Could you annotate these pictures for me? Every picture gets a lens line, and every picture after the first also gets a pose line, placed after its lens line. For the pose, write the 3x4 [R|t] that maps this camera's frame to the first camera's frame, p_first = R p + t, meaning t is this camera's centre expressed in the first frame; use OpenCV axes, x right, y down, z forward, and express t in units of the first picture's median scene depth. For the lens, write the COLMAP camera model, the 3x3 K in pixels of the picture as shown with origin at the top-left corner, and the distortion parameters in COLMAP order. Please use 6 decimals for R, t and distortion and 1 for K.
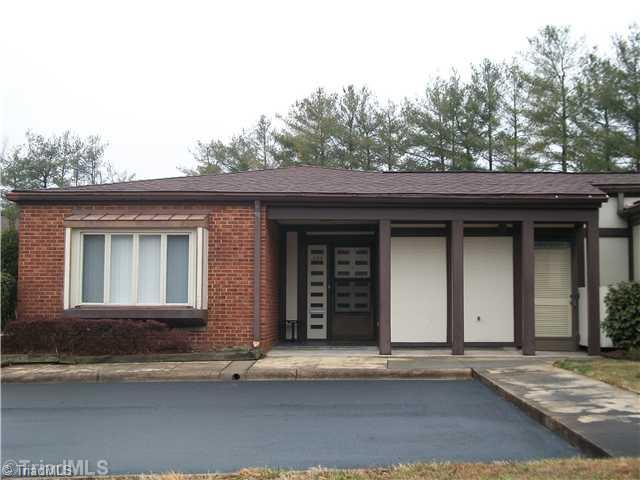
lens RADIAL K [[803.4, 0, 320.0], [0, 803.4, 240.0], [0, 0, 1]] dist [-0.034812, -0.010085]
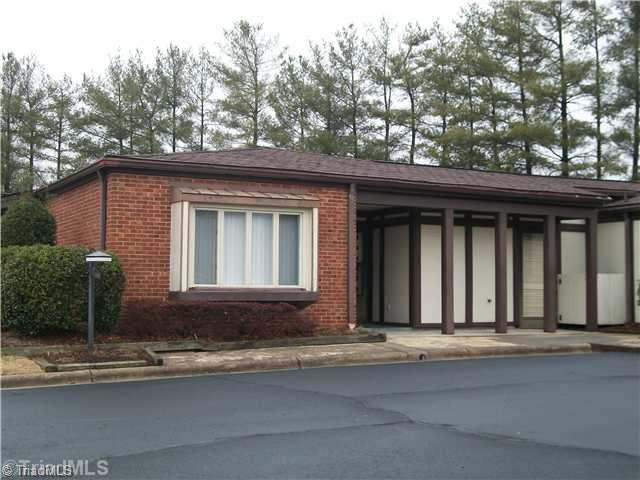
lens RADIAL K [[803.4, 0, 320.0], [0, 803.4, 240.0], [0, 0, 1]] dist [-0.034812, -0.010085]
pose [[0.900735, 0.030952, 0.433265, -0.560690], [-0.039137, 0.999184, 0.009982, 0.012986], [-0.432602, -0.025947, 0.901212, 0.112729]]
